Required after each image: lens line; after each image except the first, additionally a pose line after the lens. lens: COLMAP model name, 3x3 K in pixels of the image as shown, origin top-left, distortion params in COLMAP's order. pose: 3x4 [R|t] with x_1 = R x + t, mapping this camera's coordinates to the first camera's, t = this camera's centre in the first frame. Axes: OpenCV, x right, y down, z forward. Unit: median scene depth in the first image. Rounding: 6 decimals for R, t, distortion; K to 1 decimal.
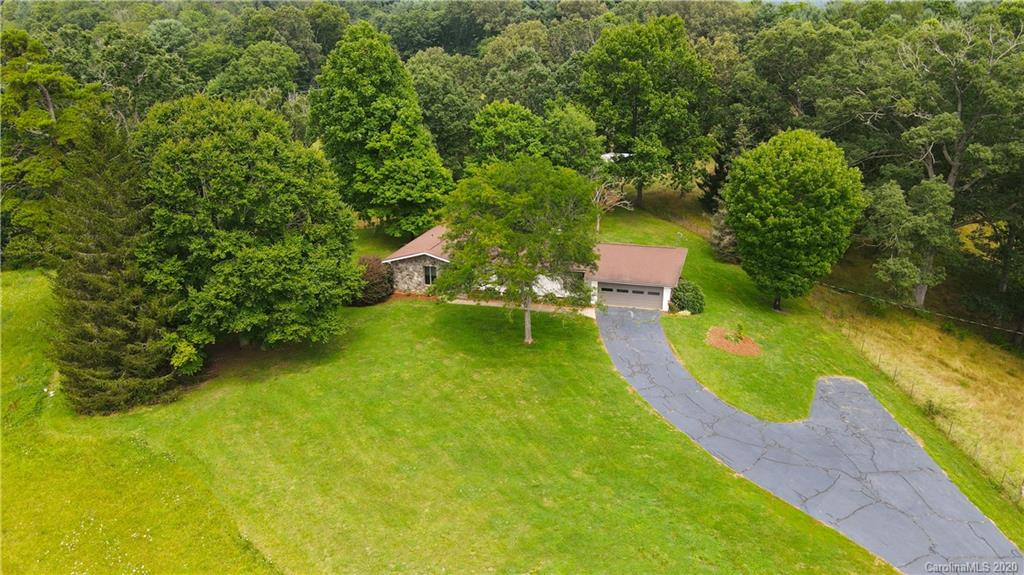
lens RADIAL K [[761.1, 0, 509.2], [0, 761.1, 291.6], [0, 0, 1]] dist [-0.008207, 0.038727]
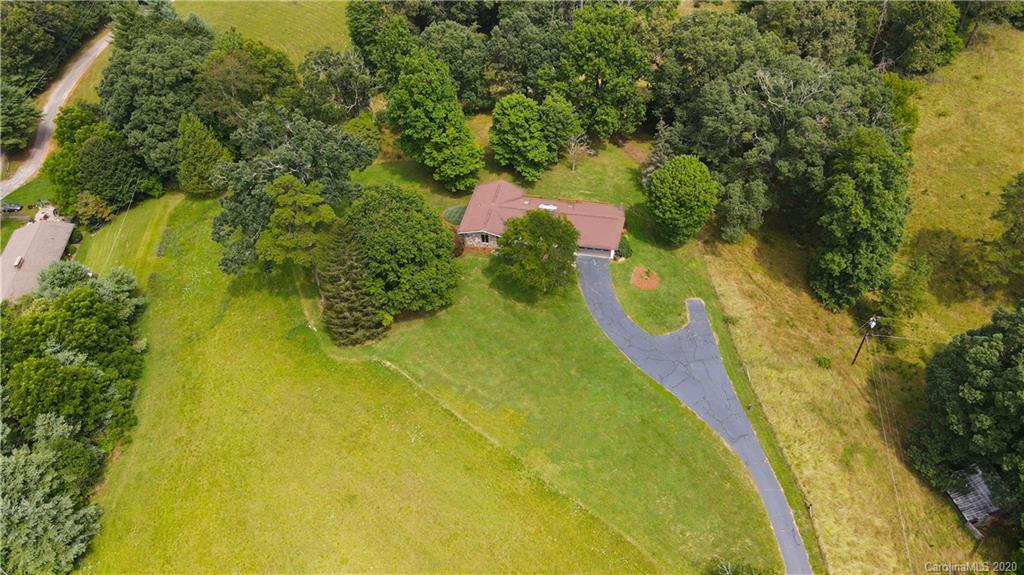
lens RADIAL K [[761.1, 0, 510.4], [0, 761.1, 295.2], [0, 0, 1]] dist [-0.008207, 0.038727]
pose [[0.997368, -0.061095, 0.039042, -0.136856], [0.040296, 0.914739, 0.402030, -0.701819], [-0.060276, -0.399399, 0.914794, -0.811584]]
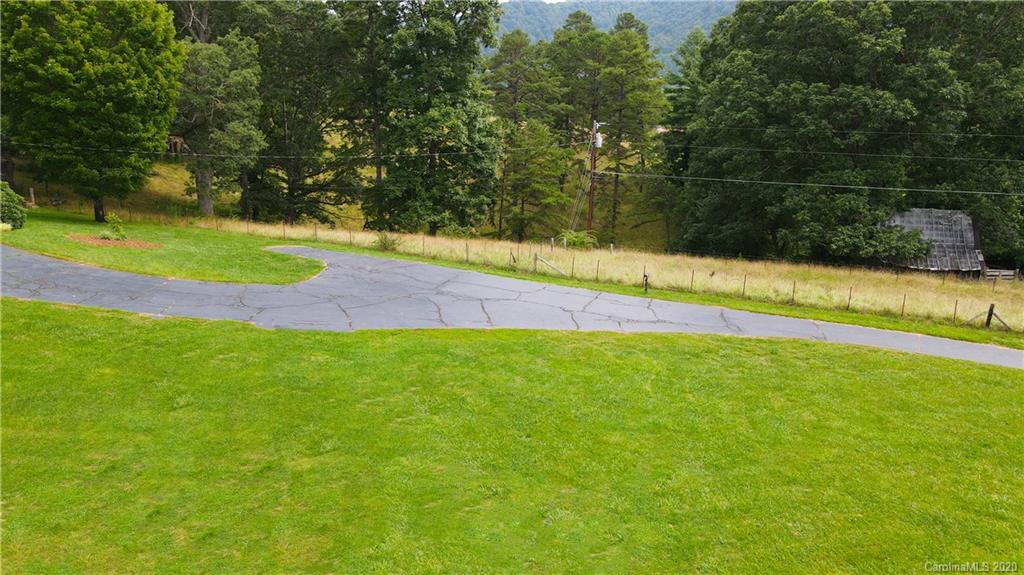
lens RADIAL K [[761.1, 0, 506.0], [0, 761.1, 292.5], [0, 0, 1]] dist [-0.008207, 0.038727]
pose [[0.404305, -0.235434, 0.883803, -0.155318], [0.286734, 0.950216, 0.121956, 0.121089], [-0.868516, 0.204110, 0.451684, 0.418131]]
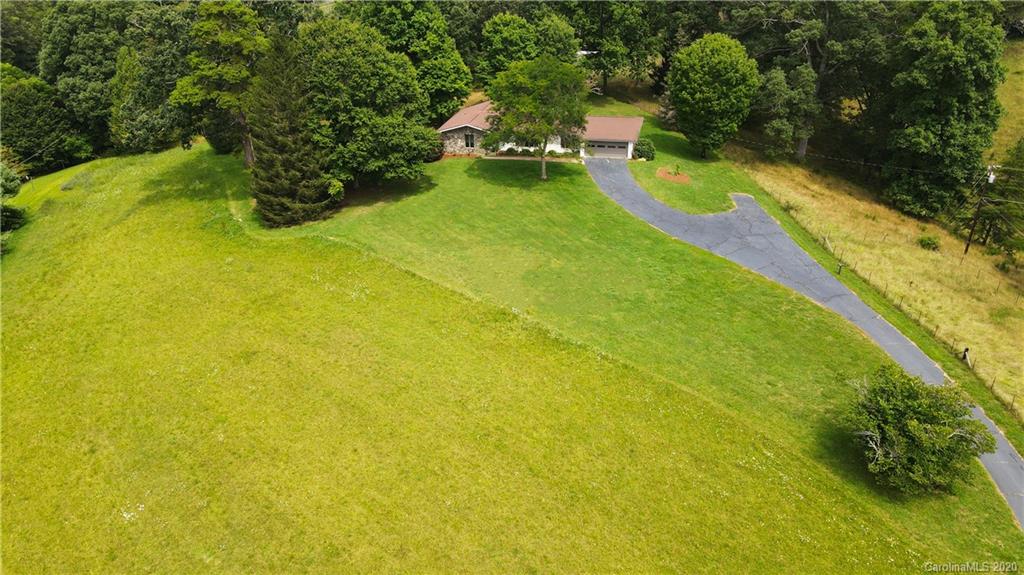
lens RADIAL K [[761.1, 0, 510.4], [0, 761.1, 291.6], [0, 0, 1]] dist [-0.008207, 0.038727]
pose [[0.997397, -0.038939, 0.060681, -0.140085], [0.030973, 0.991407, 0.127091, 0.091360], [-0.065108, -0.124880, 0.990033, -0.541616]]
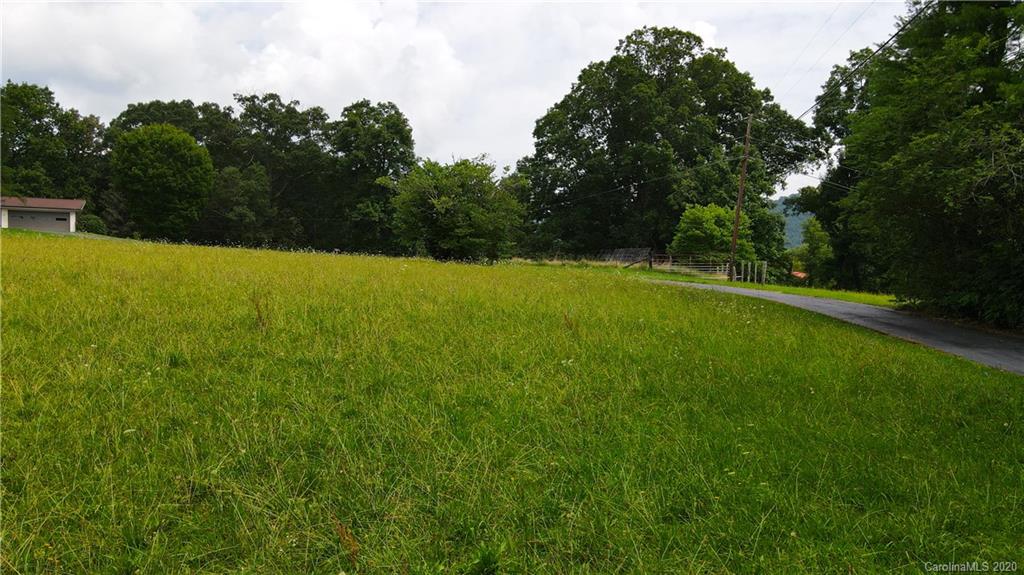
lens RADIAL K [[761.1, 0, 509.1], [0, 761.1, 287.9], [0, 0, 1]] dist [-0.008207, 0.038727]
pose [[0.713321, 0.005755, 0.700814, -0.179269], [0.227958, 0.943686, -0.239775, 0.618470], [-0.662728, 0.330792, 0.671839, -0.339680]]
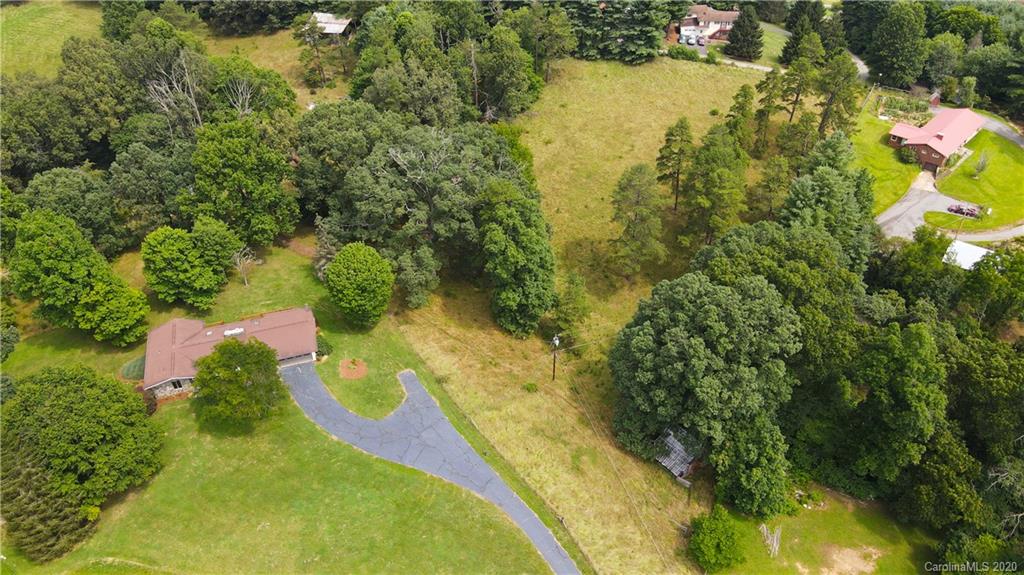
lens RADIAL K [[761.1, 0, 512.3], [0, 761.1, 295.6], [0, 0, 1]] dist [-0.008207, 0.038727]
pose [[0.836587, -0.354368, 0.417786, -0.130205], [0.191168, 0.903512, 0.383563, -0.801115], [-0.513397, -0.241017, 0.823611, -0.842360]]
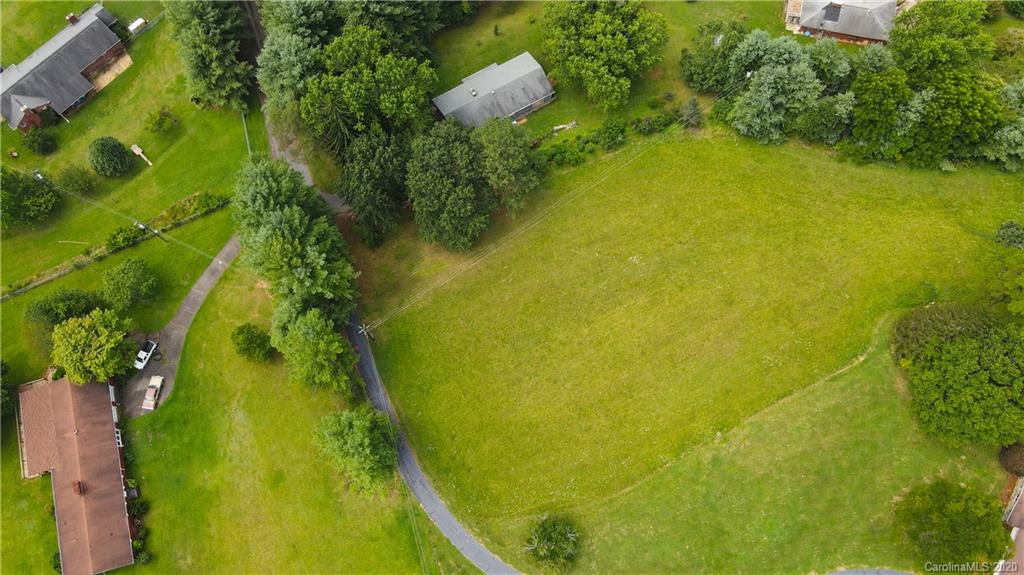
lens RADIAL K [[761.1, 0, 510.0], [0, 761.1, 289.1], [0, 0, 1]] dist [-0.008207, 0.038727]
pose [[-0.292149, 0.912147, -0.287466, 0.296278], [-0.277533, 0.206786, 0.938198, -1.457805], [0.915218, 0.353875, 0.192739, -0.475572]]
